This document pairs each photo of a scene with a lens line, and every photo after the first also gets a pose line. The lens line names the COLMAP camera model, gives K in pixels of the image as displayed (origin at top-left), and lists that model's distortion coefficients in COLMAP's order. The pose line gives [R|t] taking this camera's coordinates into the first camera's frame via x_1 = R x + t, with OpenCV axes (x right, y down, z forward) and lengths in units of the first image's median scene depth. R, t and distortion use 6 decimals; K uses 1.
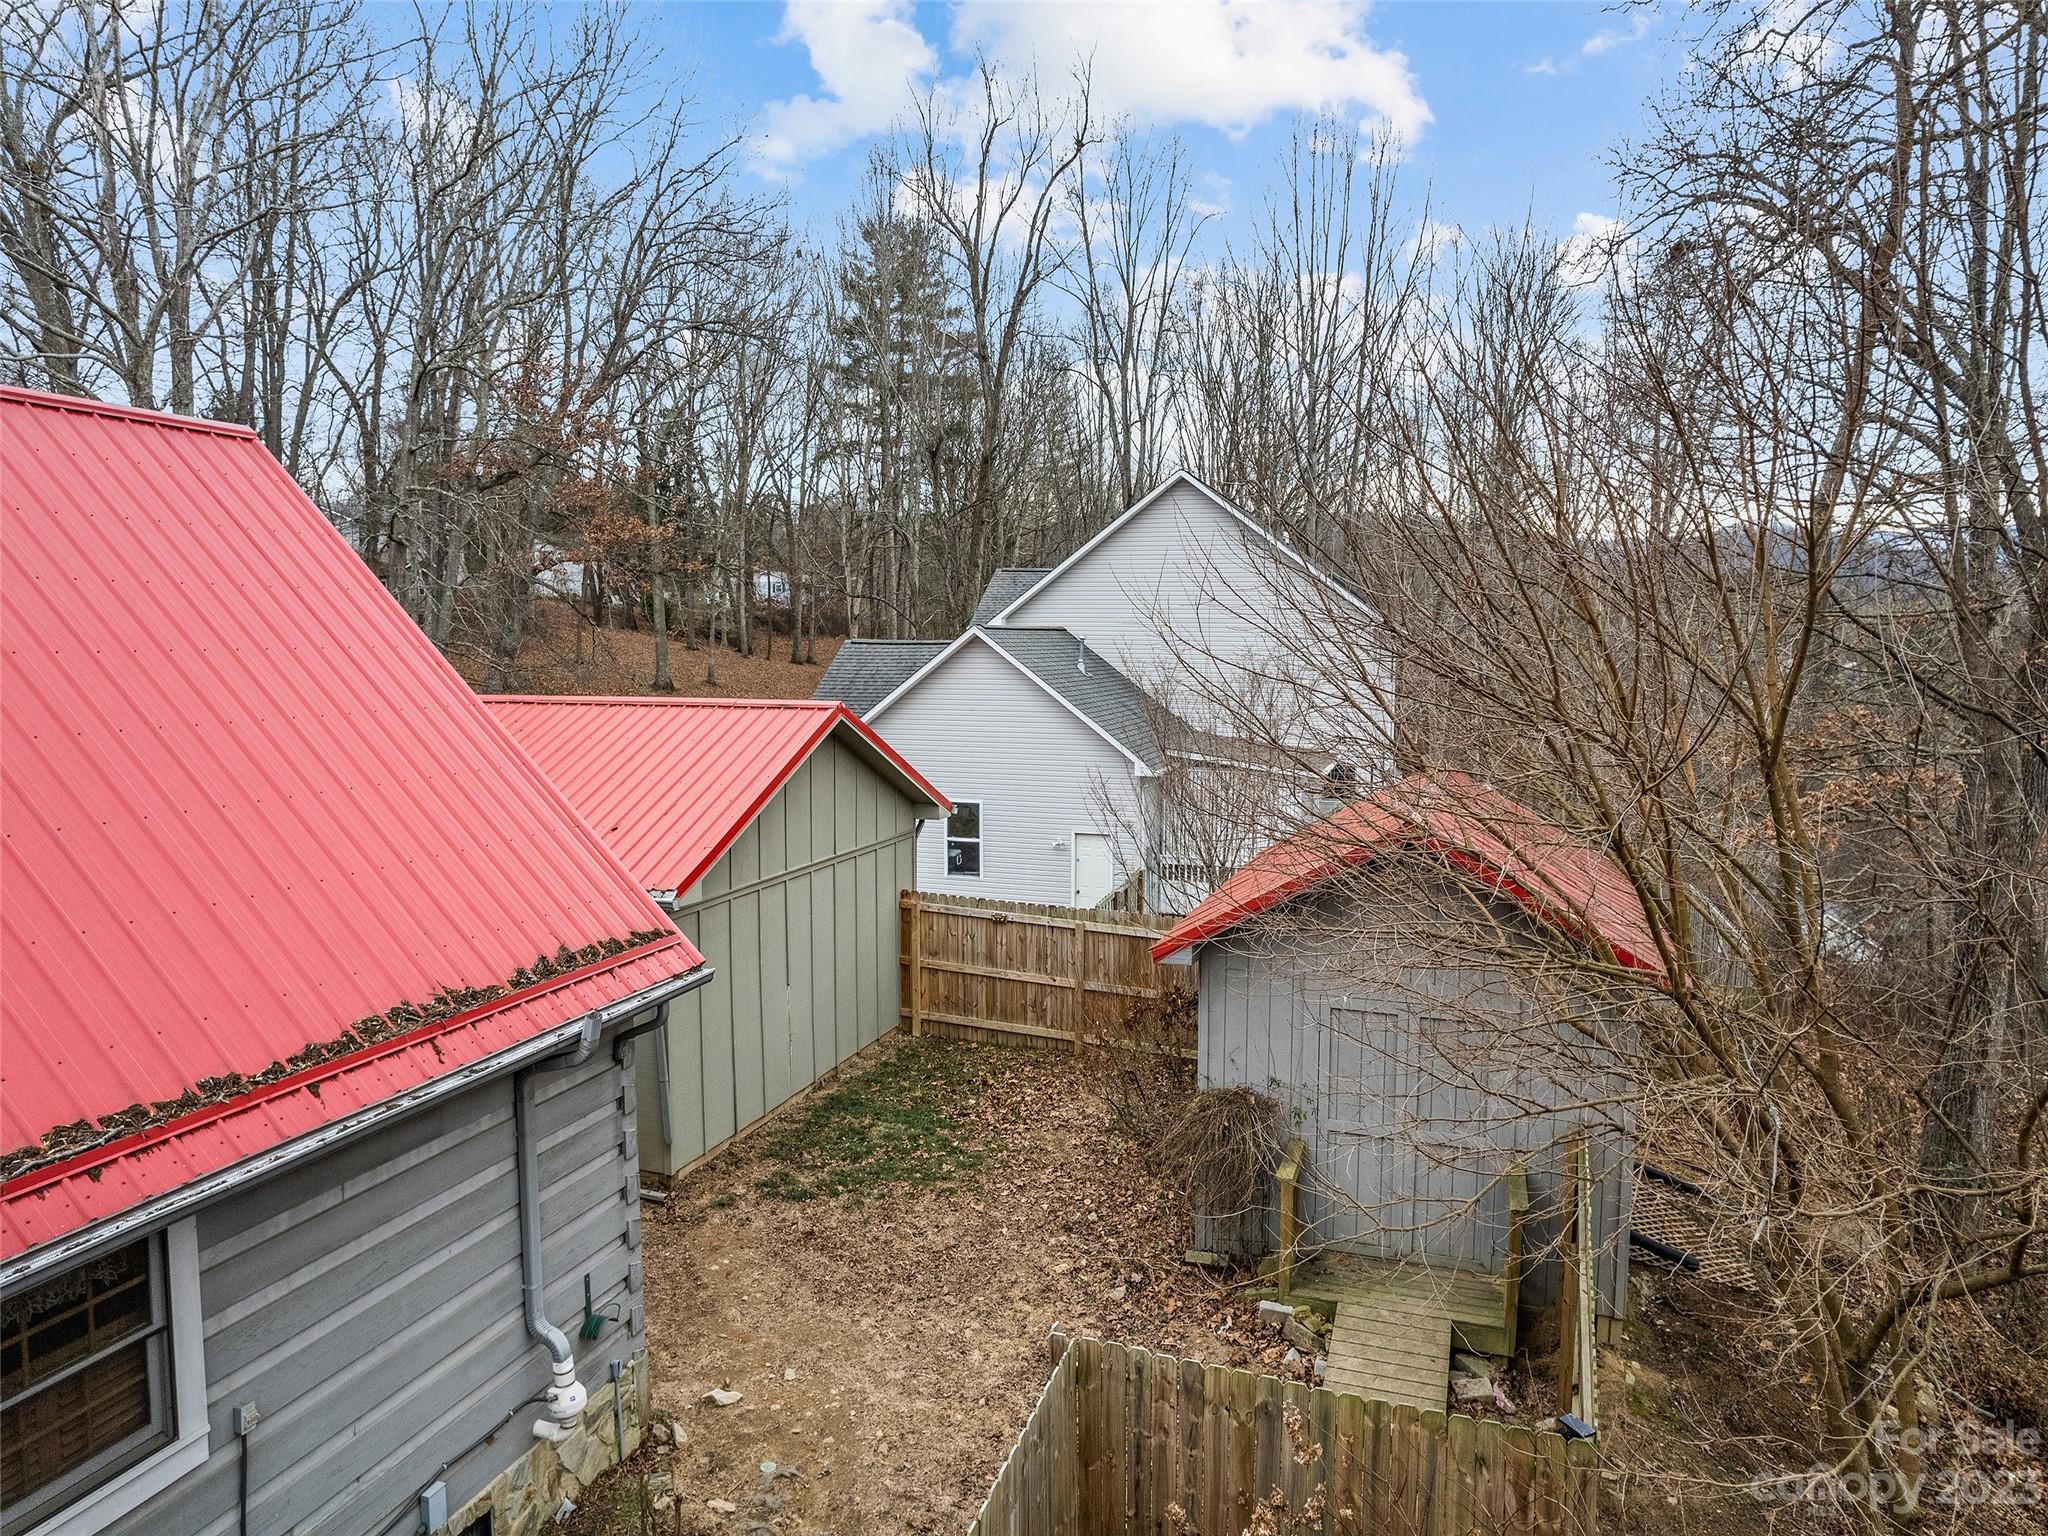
lens RADIAL K [[1290.6, 0, 1024.0], [0, 1290.6, 768.0], [0, 0, 1]] dist [-0.075961, 0.079036]
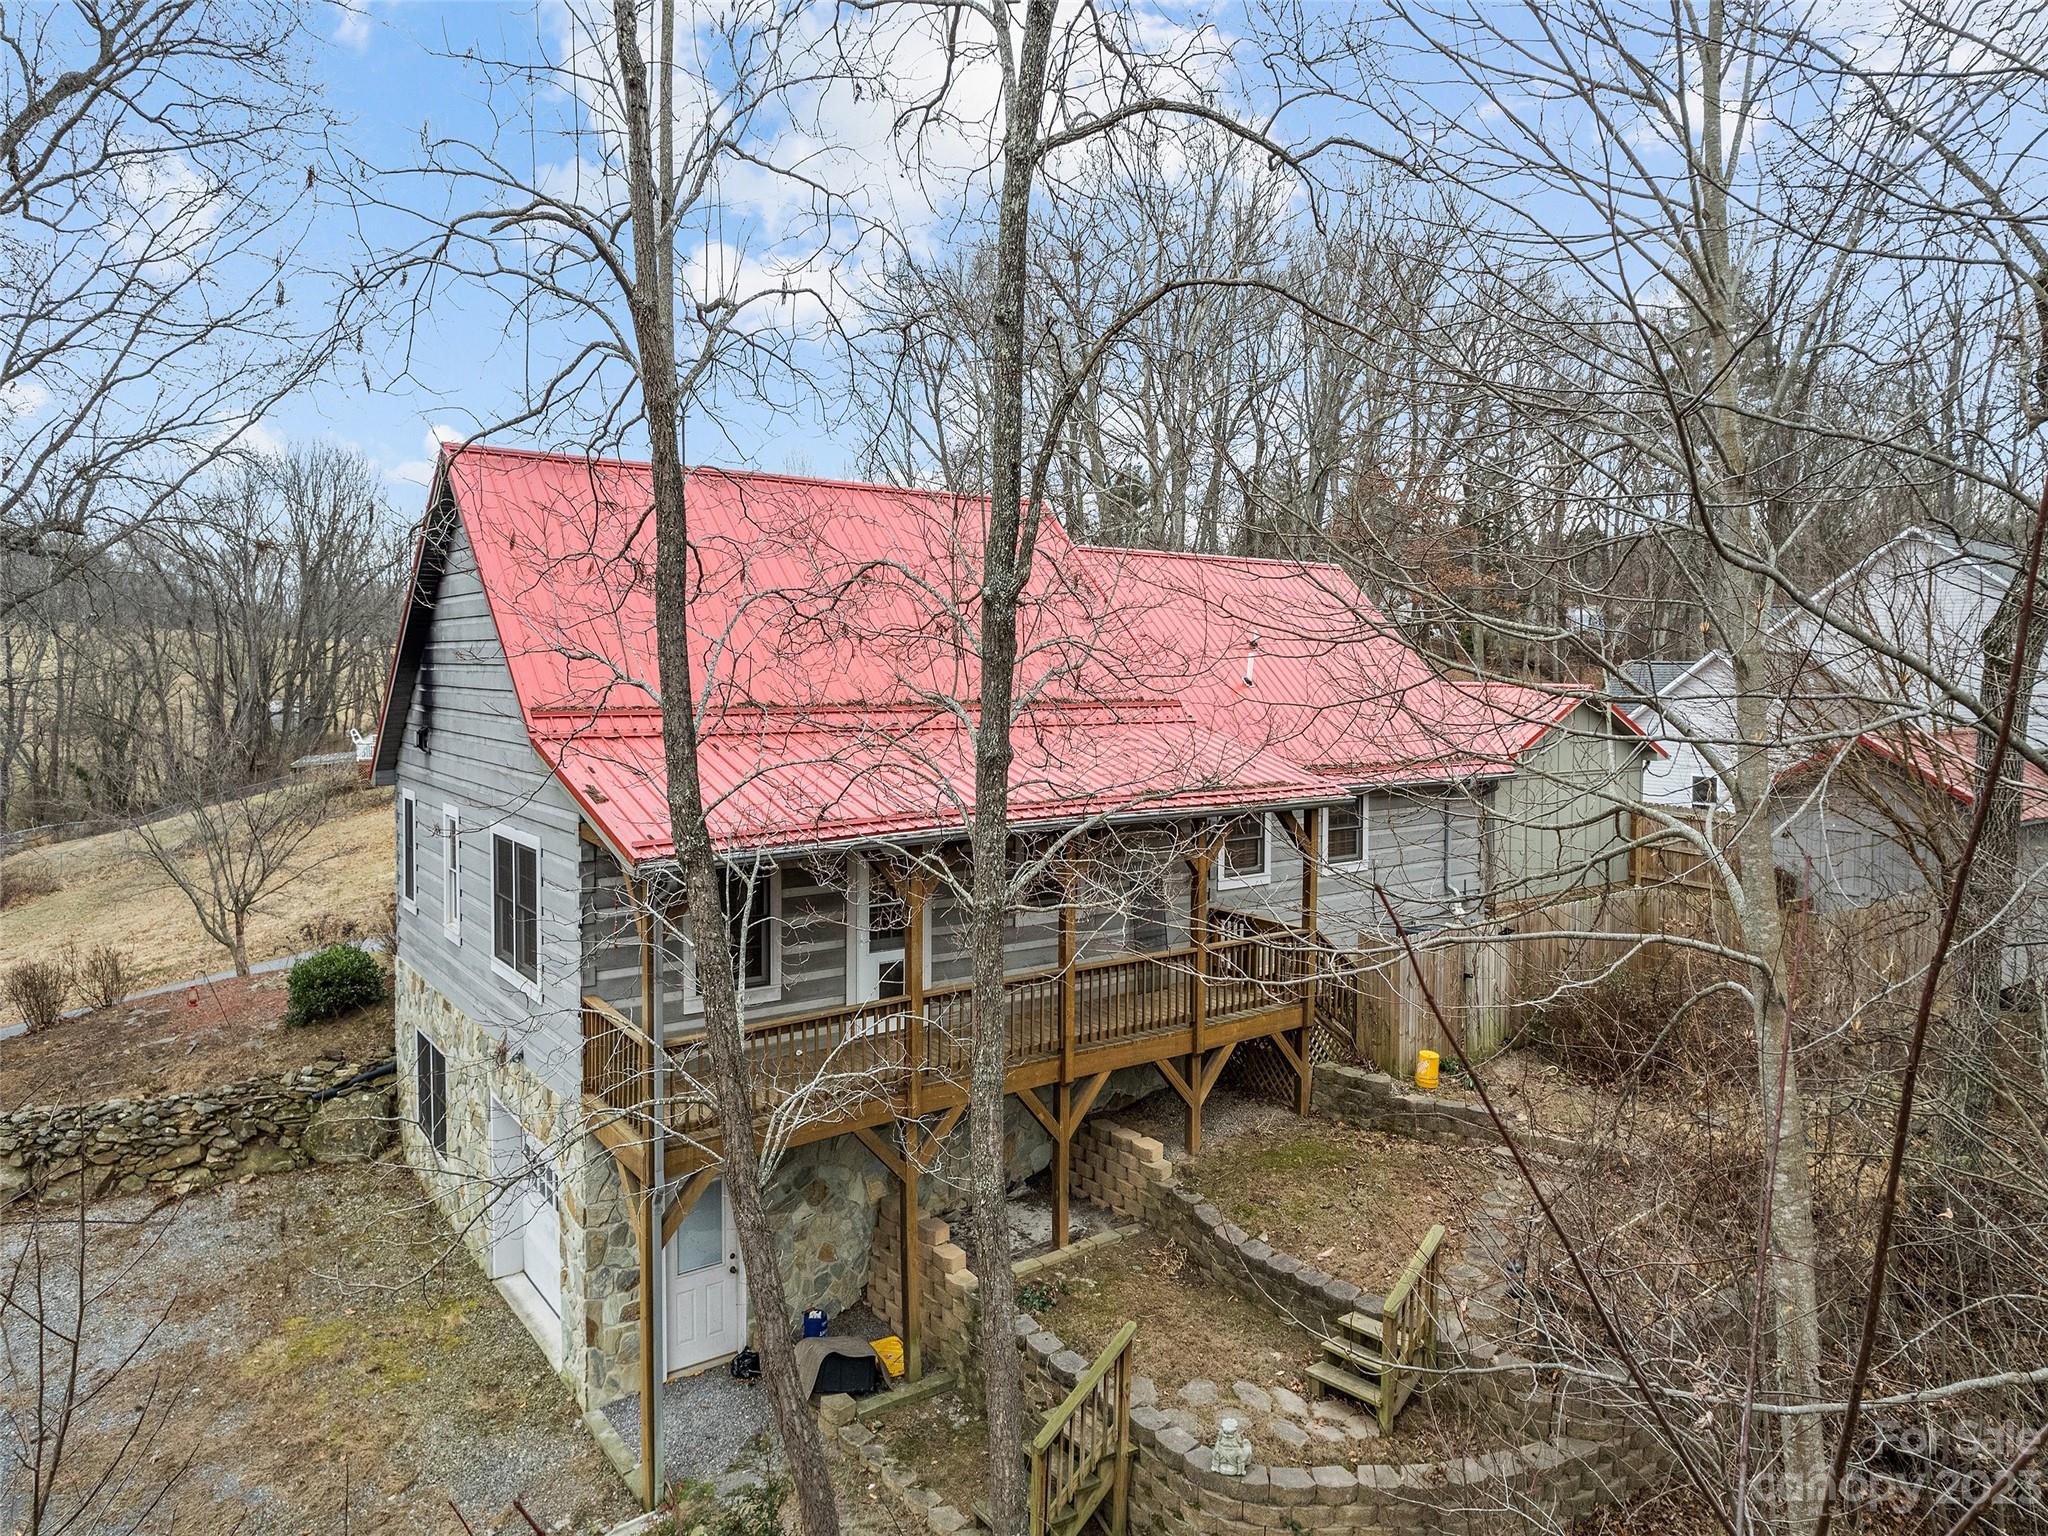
lens RADIAL K [[1290.6, 0, 1024.0], [0, 1290.6, 768.0], [0, 0, 1]] dist [-0.075961, 0.079036]
pose [[0.818743, 0.025706, -0.573584, 0.044885], [-0.040978, 0.999066, -0.013718, 0.022320], [0.572695, 0.034736, 0.819032, -0.178469]]
